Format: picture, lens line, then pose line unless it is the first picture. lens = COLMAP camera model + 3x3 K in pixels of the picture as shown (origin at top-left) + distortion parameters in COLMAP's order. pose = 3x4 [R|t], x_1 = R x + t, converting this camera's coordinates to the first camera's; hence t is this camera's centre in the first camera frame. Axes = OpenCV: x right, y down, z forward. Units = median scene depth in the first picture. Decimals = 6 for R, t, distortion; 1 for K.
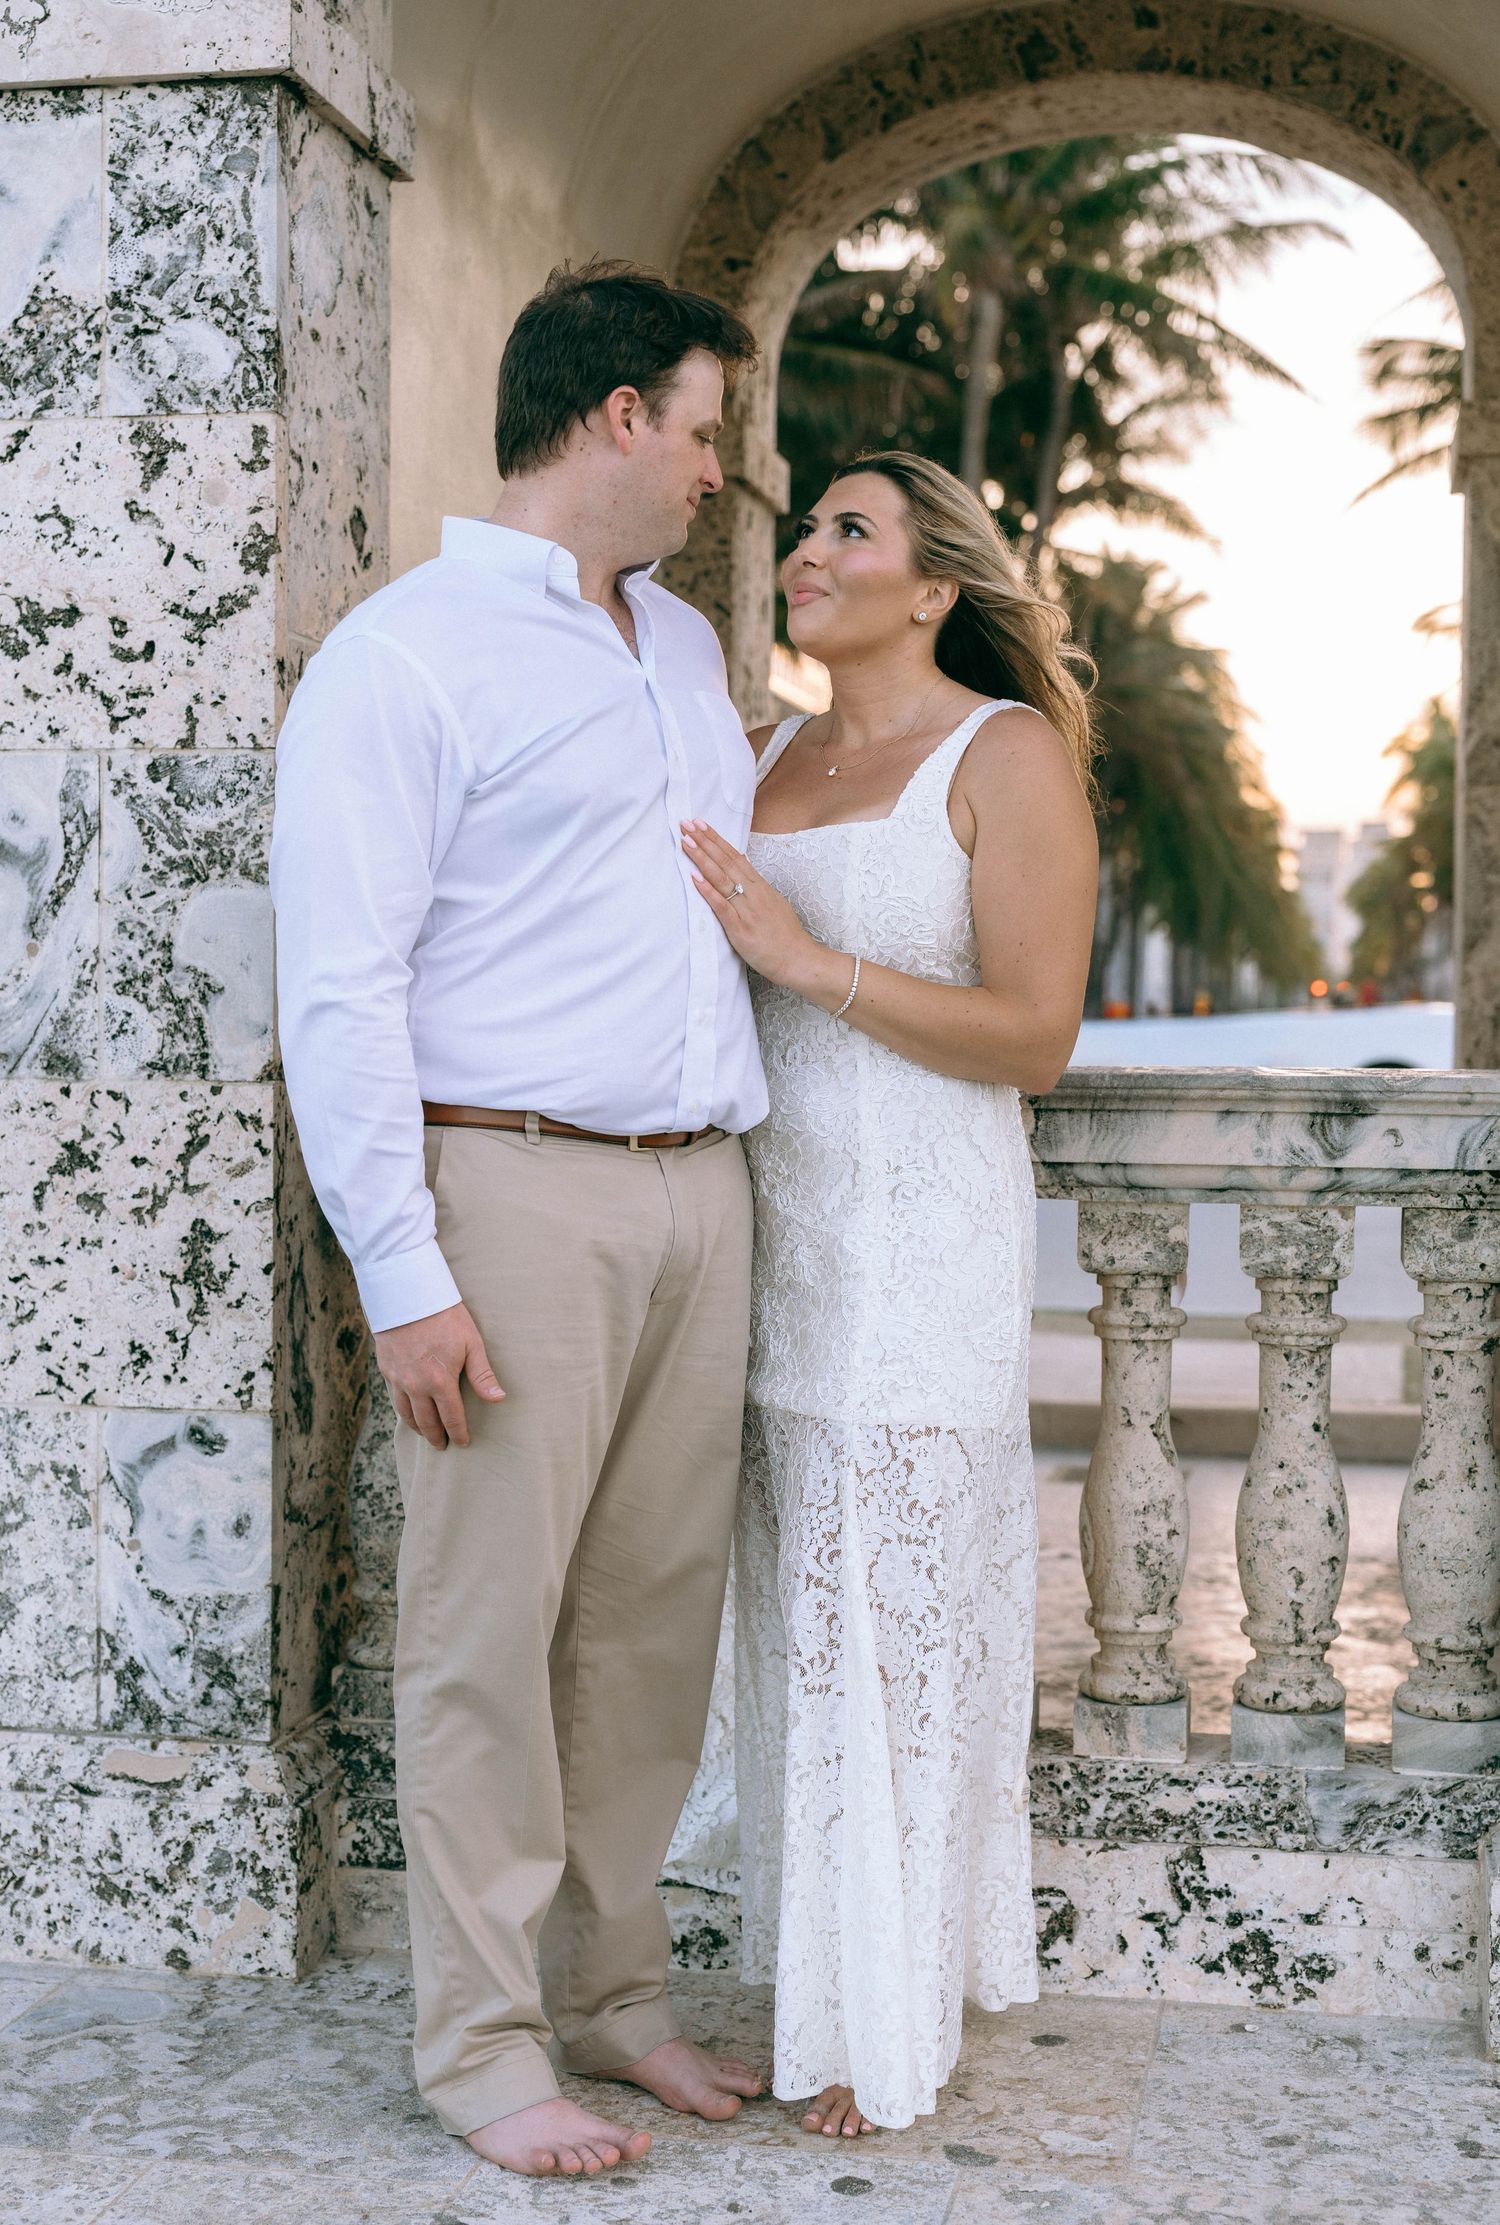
lens RADIAL K [[2734.6, 0, 750.7], [0, 2734.6, 1099.8], [0, 0, 1]] dist [-0.032812, 0.000000]
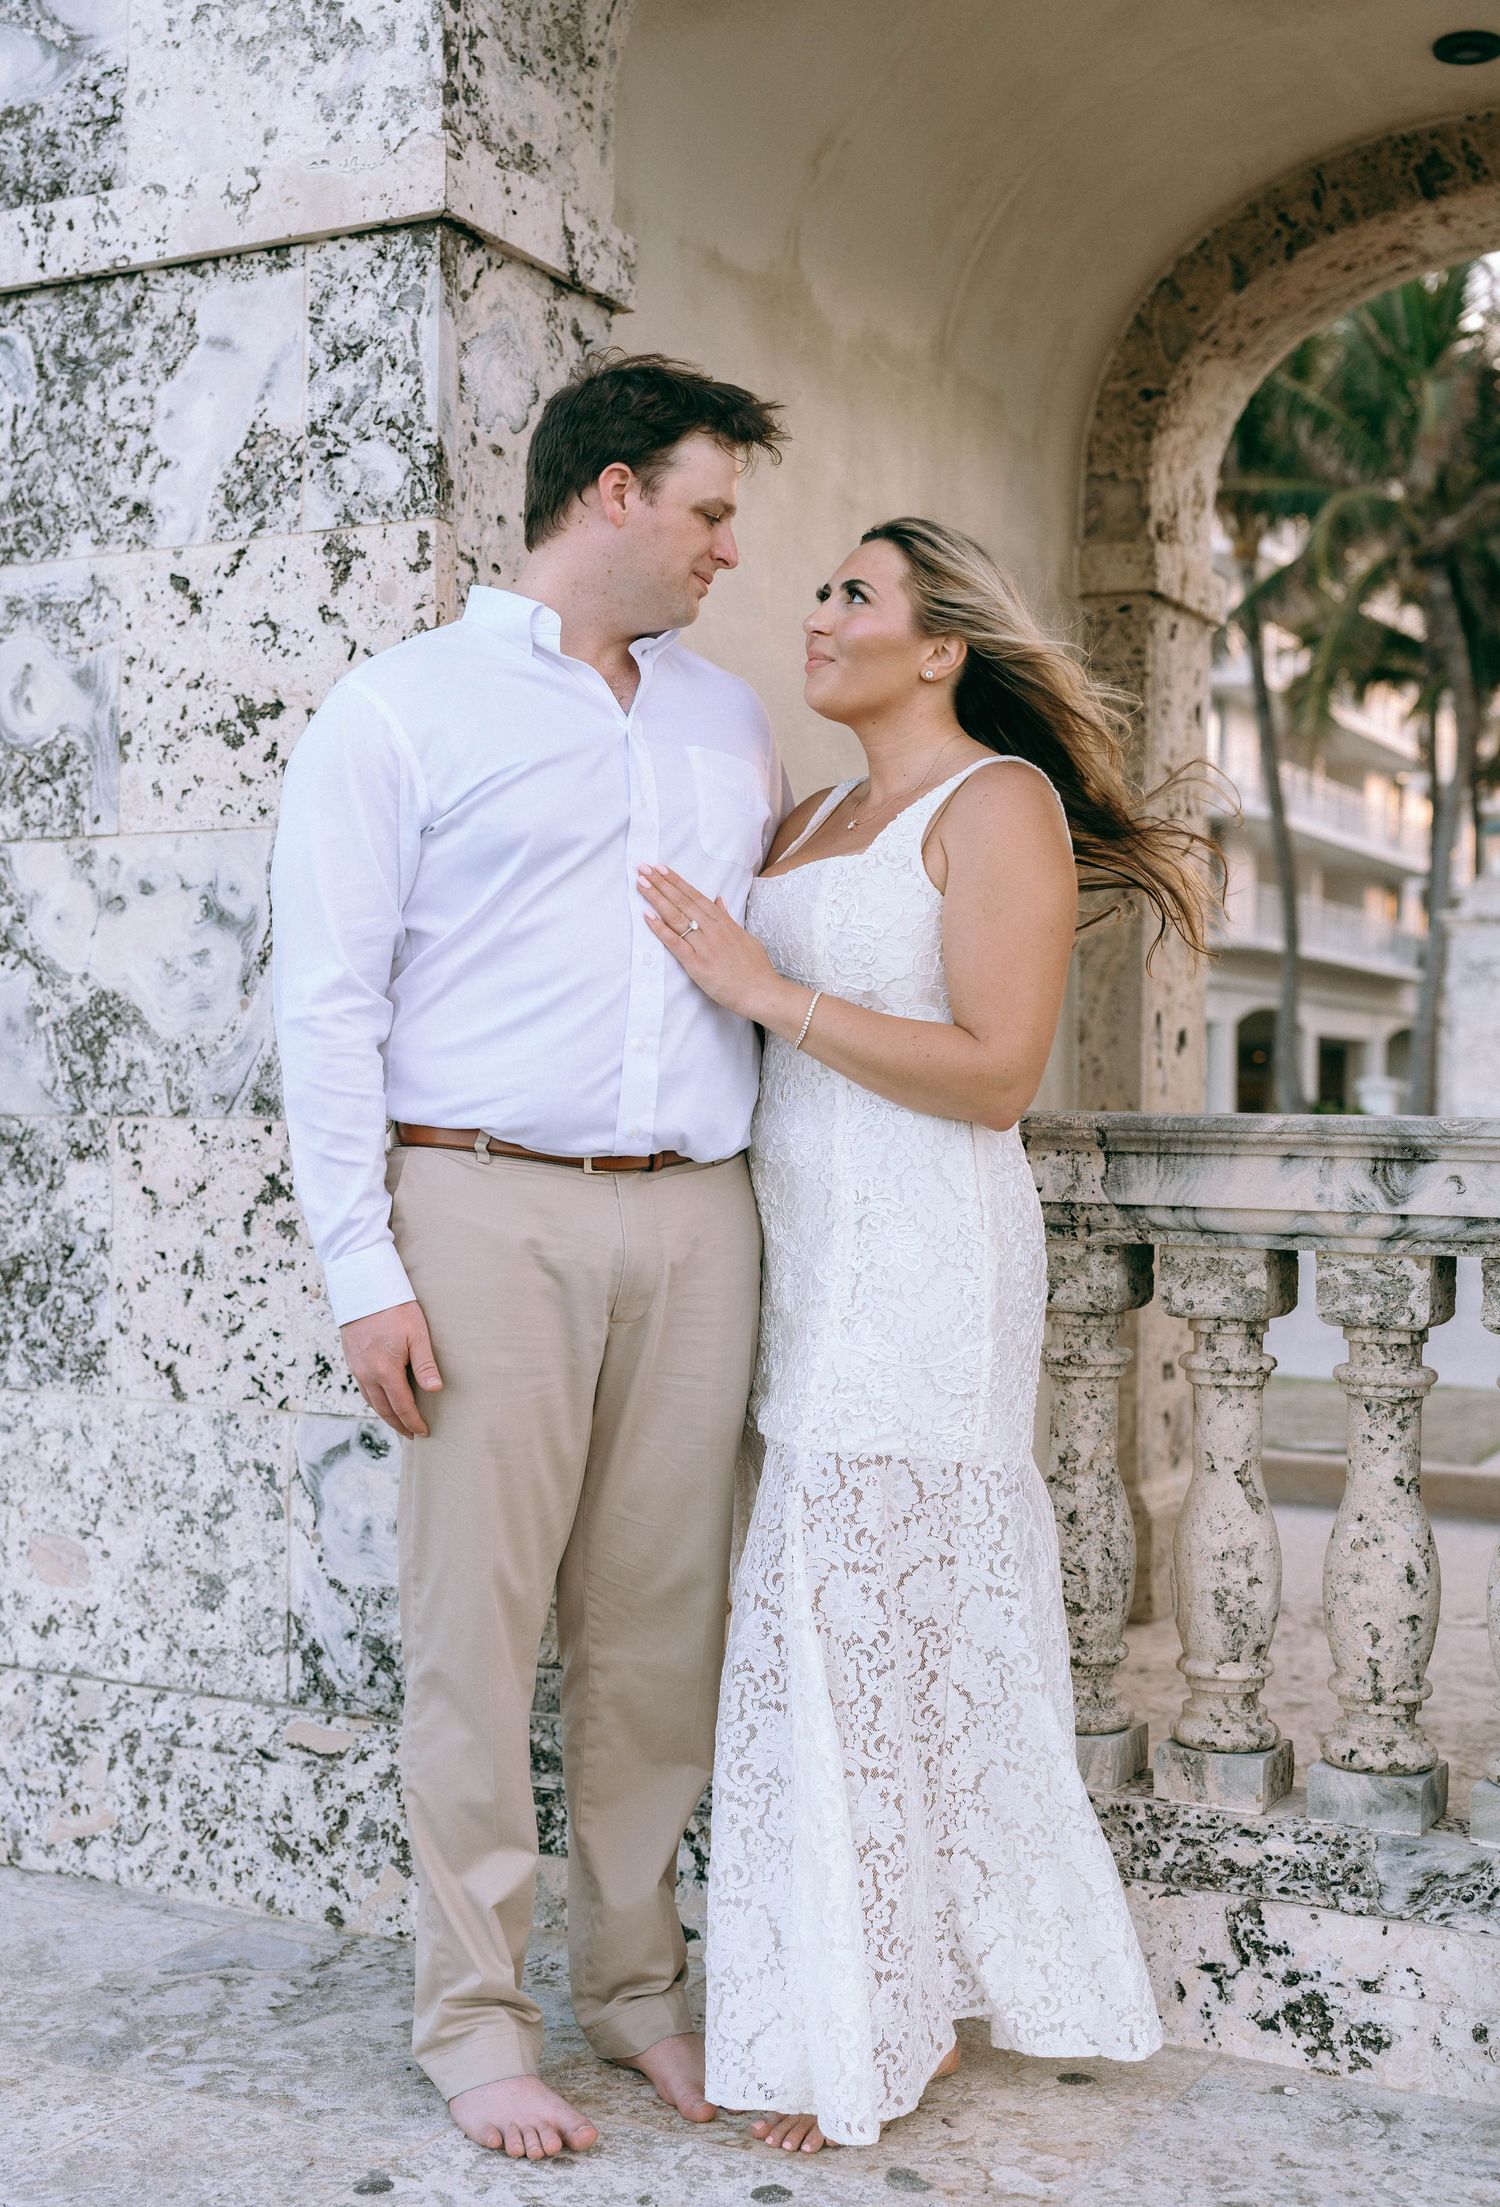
lens RADIAL K [[2437.9, 0, 749.5], [0, 2437.9, 1109.7], [0, 0, 1]] dist [-0.025569, 0.000000]
pose [[0.960677, 0.006257, -0.277599, 0.223549], [-0.015847, 0.999352, -0.032317, 0.018458], [0.277217, 0.035445, 0.960153, 0.091141]]
